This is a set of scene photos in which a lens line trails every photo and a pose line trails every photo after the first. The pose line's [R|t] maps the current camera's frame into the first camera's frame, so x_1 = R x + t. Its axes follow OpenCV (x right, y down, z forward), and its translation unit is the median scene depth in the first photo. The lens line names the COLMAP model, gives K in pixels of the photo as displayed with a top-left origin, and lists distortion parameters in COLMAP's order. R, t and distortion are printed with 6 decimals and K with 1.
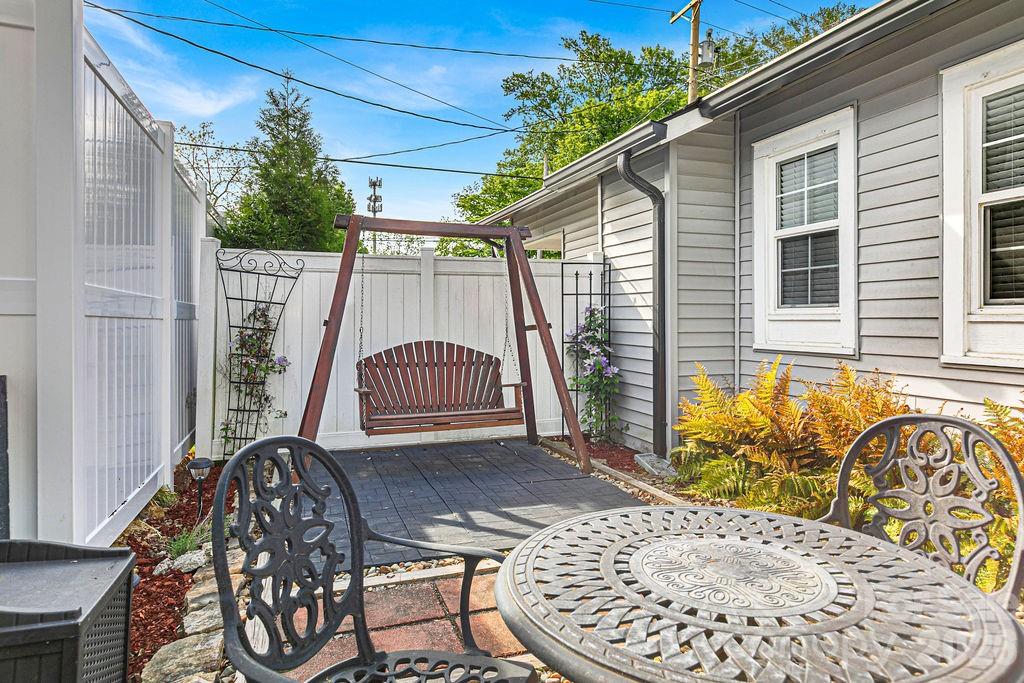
lens RADIAL K [[598.3, 0, 512.0], [0, 598.3, 341.5], [0, 0, 1]] dist [0.002513, 0.000268]
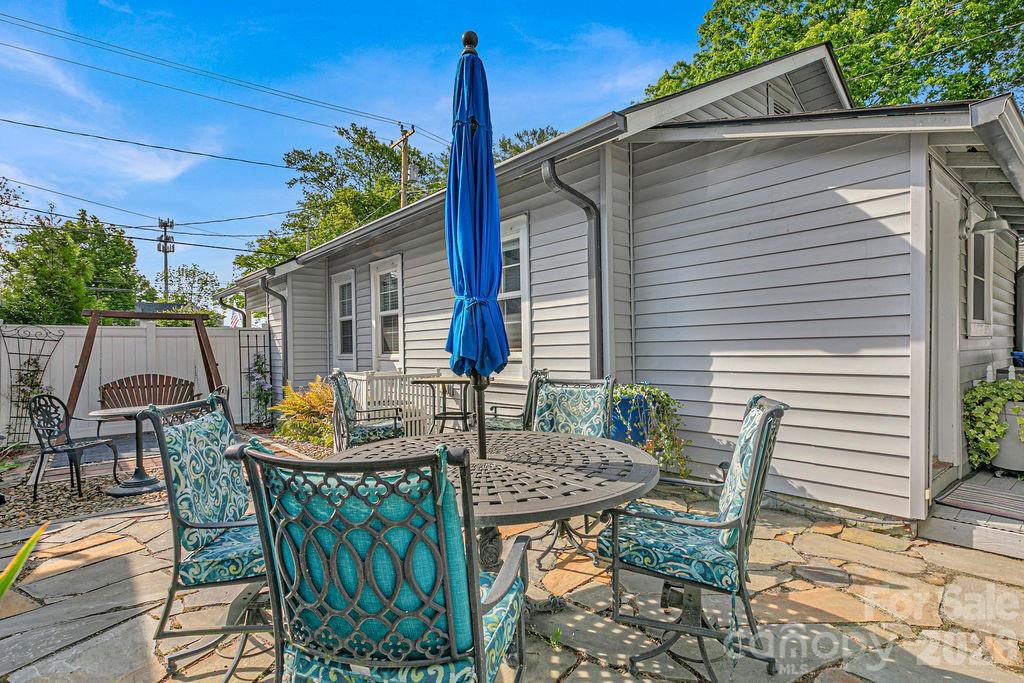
lens RADIAL K [[511.5, 0, 514.2], [0, 511.5, 360.4], [0, 0, 1]] dist [0.003541, -0.000258]
pose [[0.933879, -0.021753, 0.356926, 0.299041], [0.029646, 0.999422, -0.016657, 0.014011], [-0.356357, 0.026137, 0.933984, -0.752241]]
